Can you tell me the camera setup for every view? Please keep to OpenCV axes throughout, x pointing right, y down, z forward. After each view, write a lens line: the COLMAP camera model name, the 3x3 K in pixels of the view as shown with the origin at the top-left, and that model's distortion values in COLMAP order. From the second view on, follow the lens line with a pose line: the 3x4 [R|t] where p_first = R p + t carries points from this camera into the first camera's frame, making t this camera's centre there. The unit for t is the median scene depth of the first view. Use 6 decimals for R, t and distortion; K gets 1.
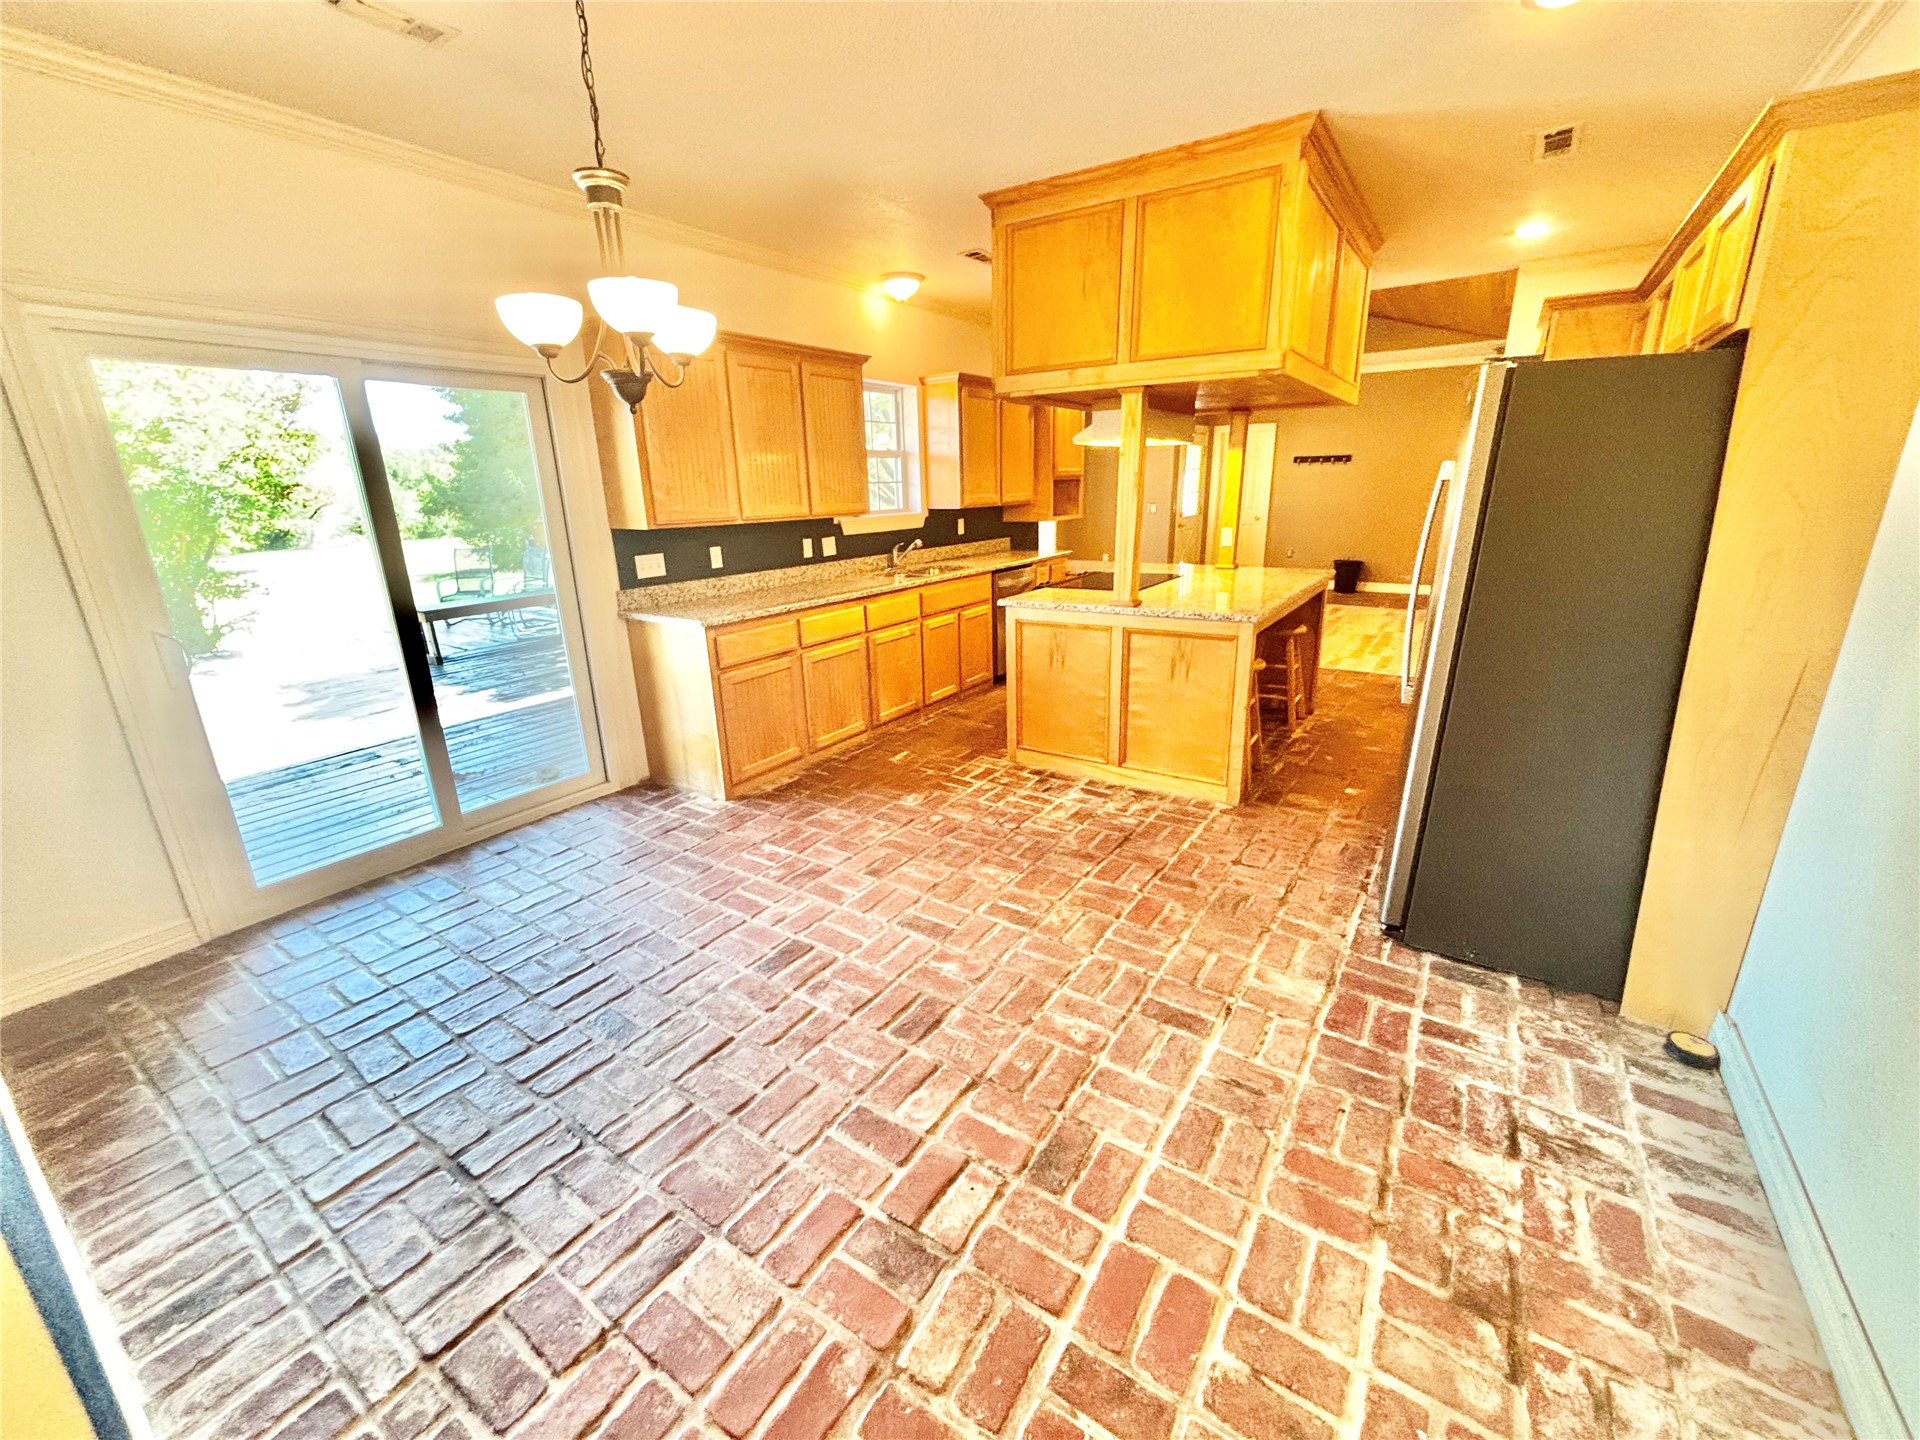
lens RADIAL K [[775.1, 0, 954.5], [0, 775.1, 721.6], [0, 0, 1]] dist [-0.000048, -0.000457]
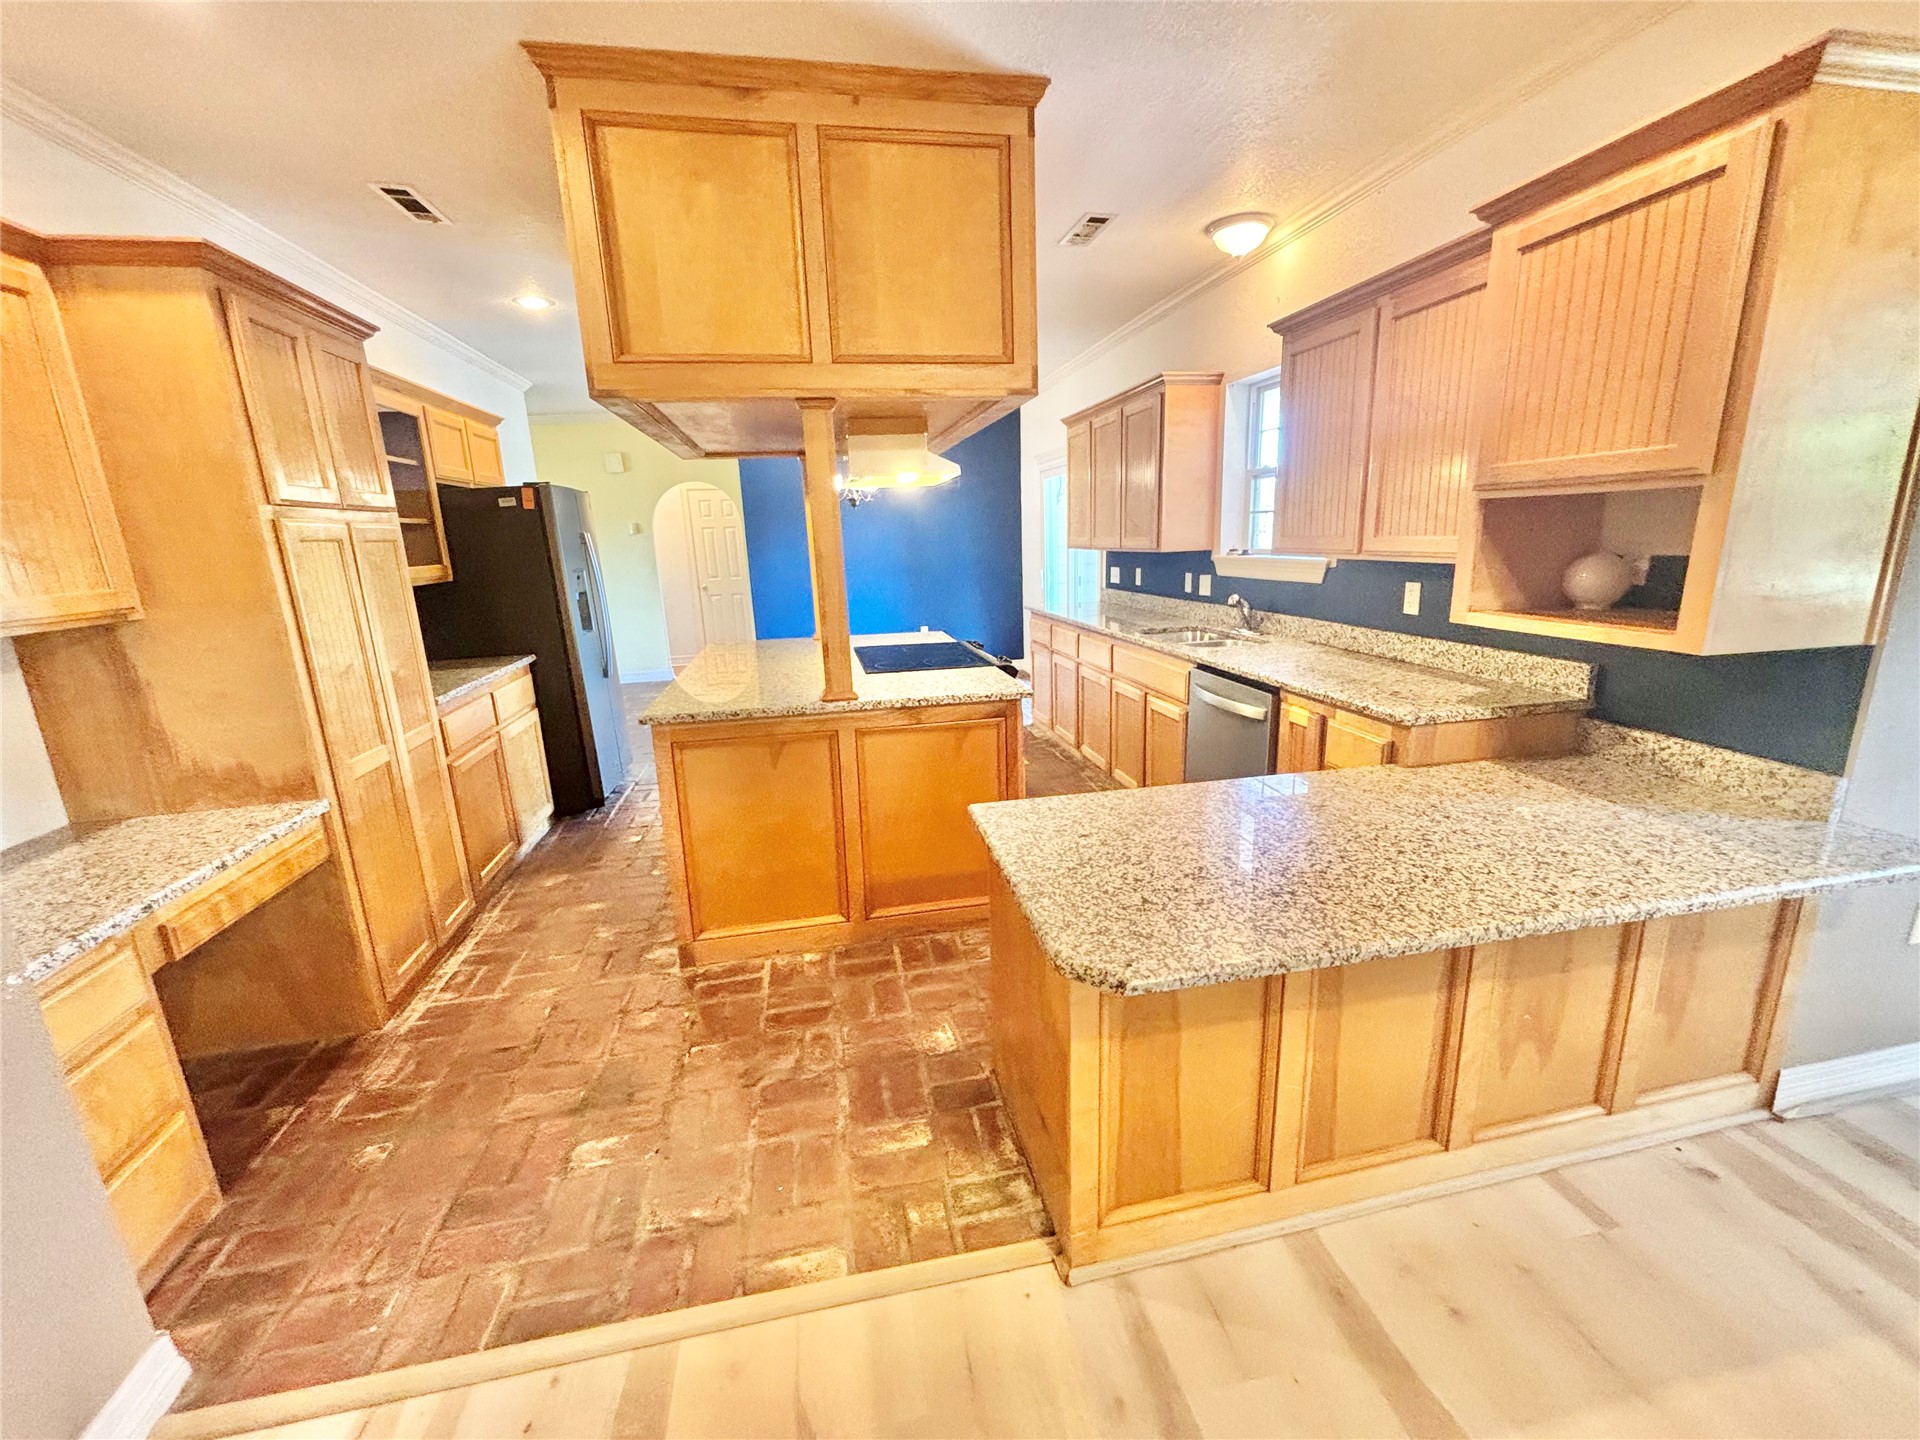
lens RADIAL K [[775.1, 0, 956.3], [0, 775.1, 714.7], [0, 0, 1]] dist [-0.000048, -0.000457]
pose [[-0.697082, 0.206936, -0.686480, 0.672282], [-0.164538, 0.885723, 0.434076, -0.431573], [0.697857, 0.415539, -0.583373, 1.376074]]
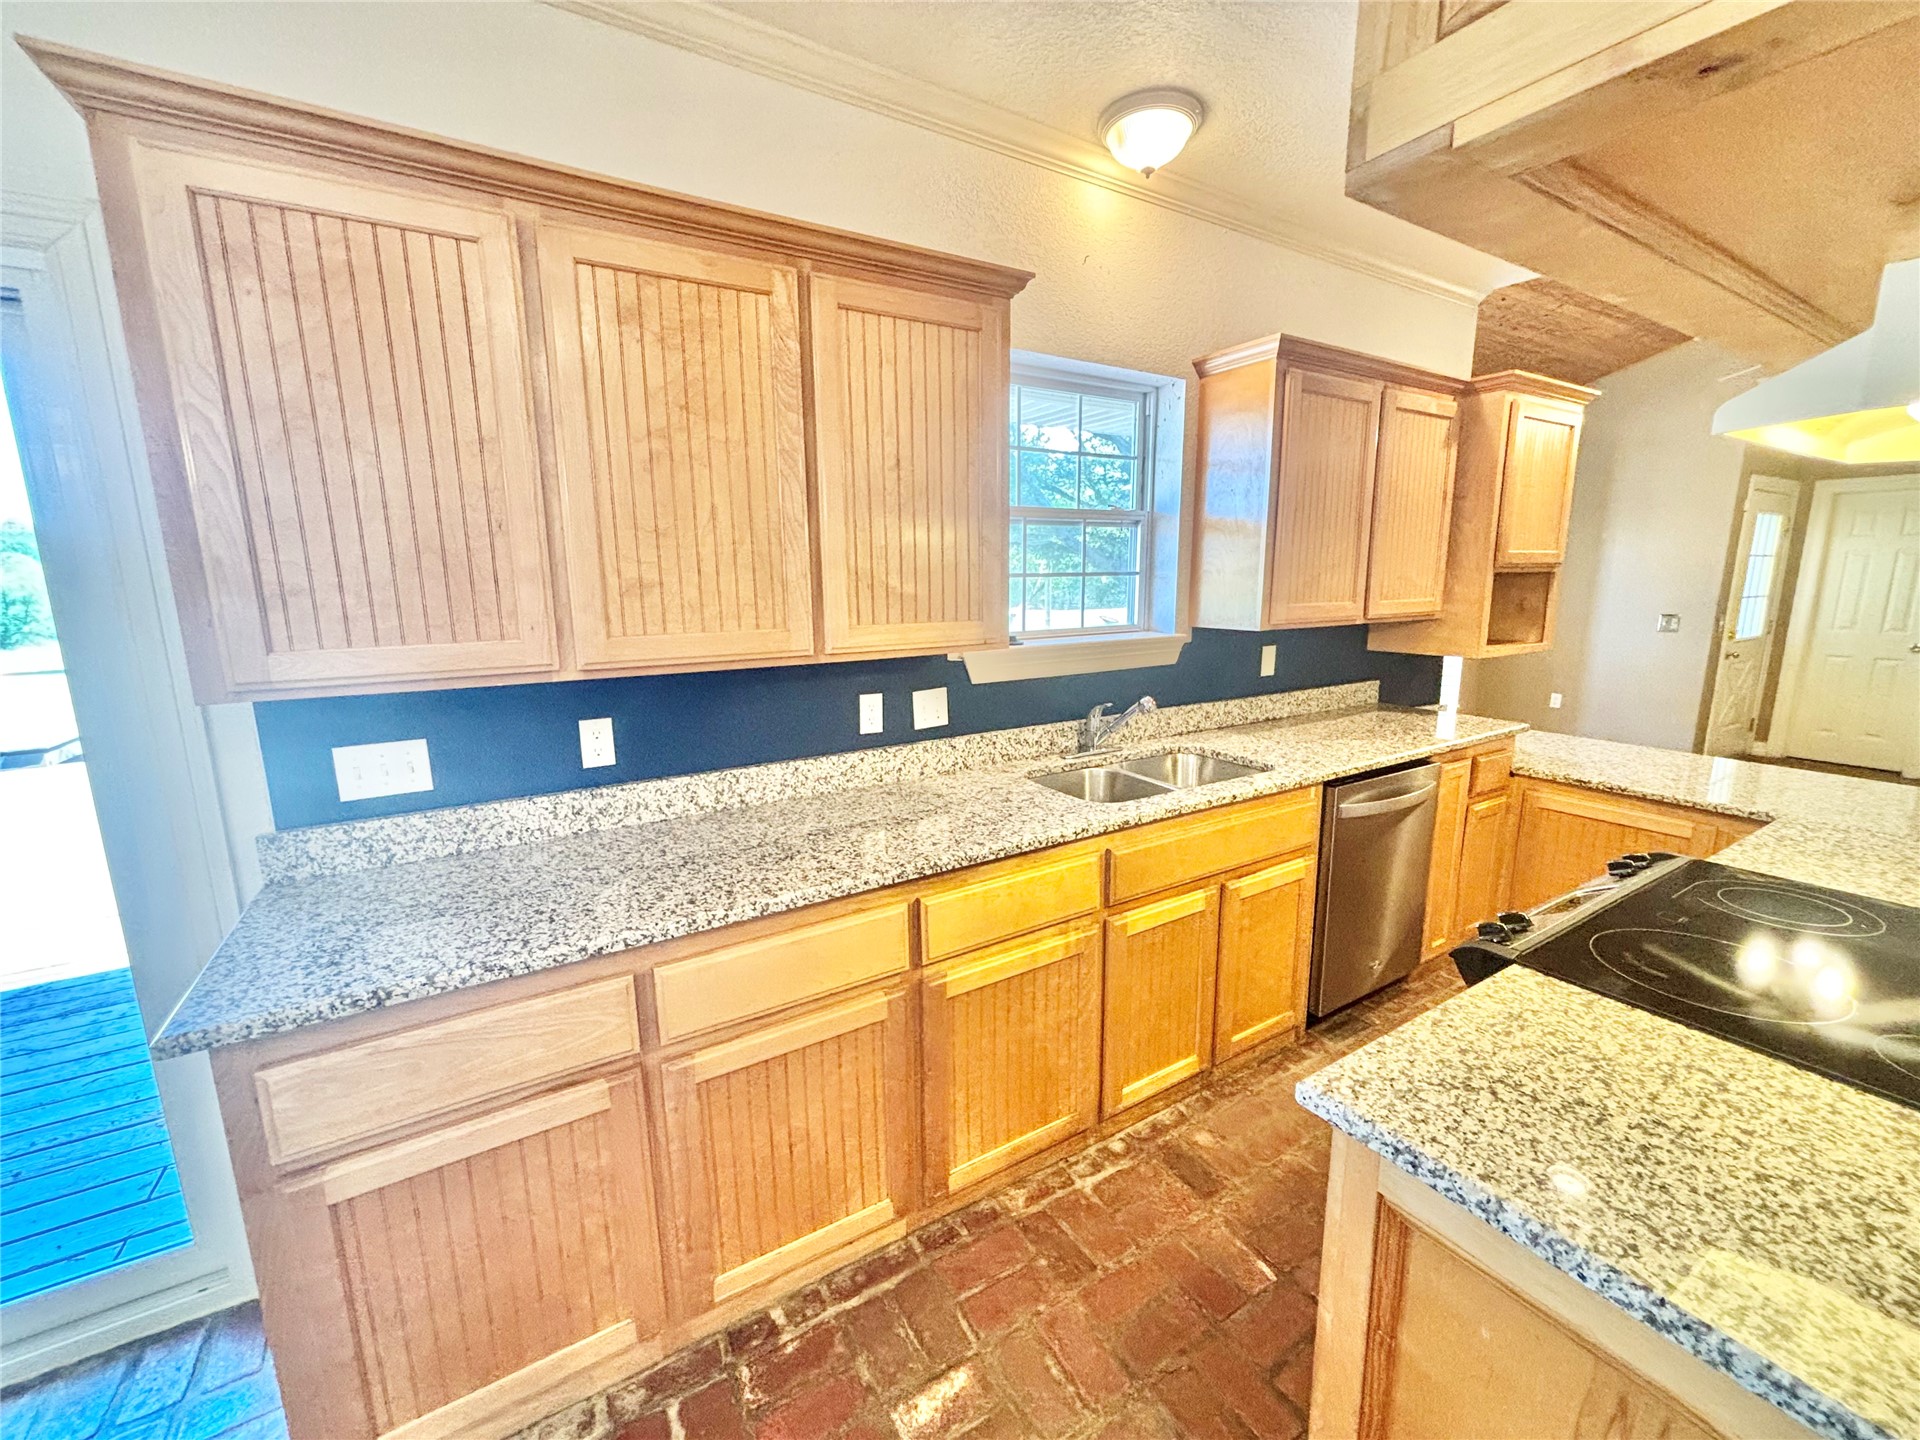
lens RADIAL K [[775.1, 0, 960.1], [0, 775.1, 715.6], [0, 0, 1]] dist [-0.000048, -0.000457]
pose [[0.911111, 0.086526, -0.402977, 0.039091], [-0.130333, 0.988029, -0.082531, -0.185932], [0.391012, 0.127716, 0.911481, 0.587869]]
